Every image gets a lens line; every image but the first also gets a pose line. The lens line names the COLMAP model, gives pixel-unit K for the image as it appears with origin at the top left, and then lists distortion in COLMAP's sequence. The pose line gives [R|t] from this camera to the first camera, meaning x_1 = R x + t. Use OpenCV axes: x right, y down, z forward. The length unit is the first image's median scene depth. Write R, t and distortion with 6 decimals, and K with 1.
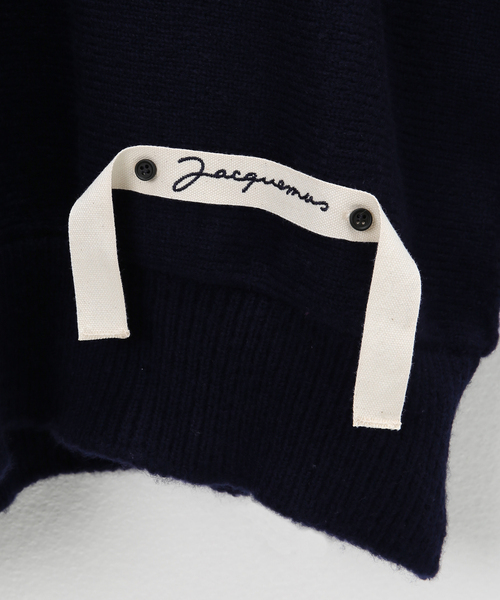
lens RADIAL K [[1474.8, 0, 249.3], [0, 1474.8, 299.1], [0, 0, 1]] dist [0.010848, 0.000000]
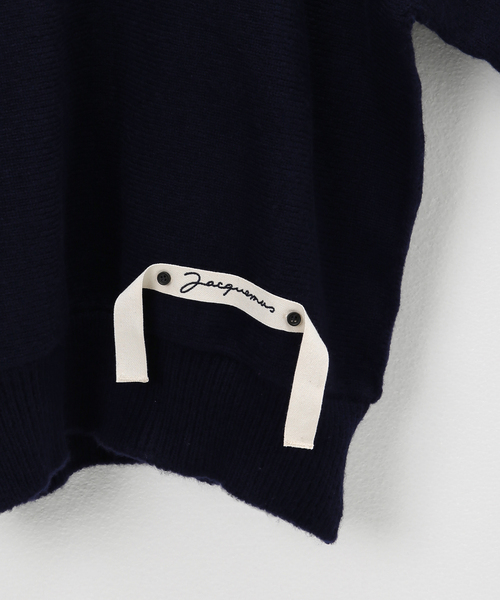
lens RADIAL K [[1088.7, 0, 235.1], [0, 1088.7, 291.3], [0, 0, 1]] dist [-0.040439, 0.000000]
pose [[0.998914, 0.046564, -0.001407, 0.009357], [-0.046581, 0.997988, -0.043018, -0.025826], [-0.000599, 0.043037, 0.999073, -0.179822]]
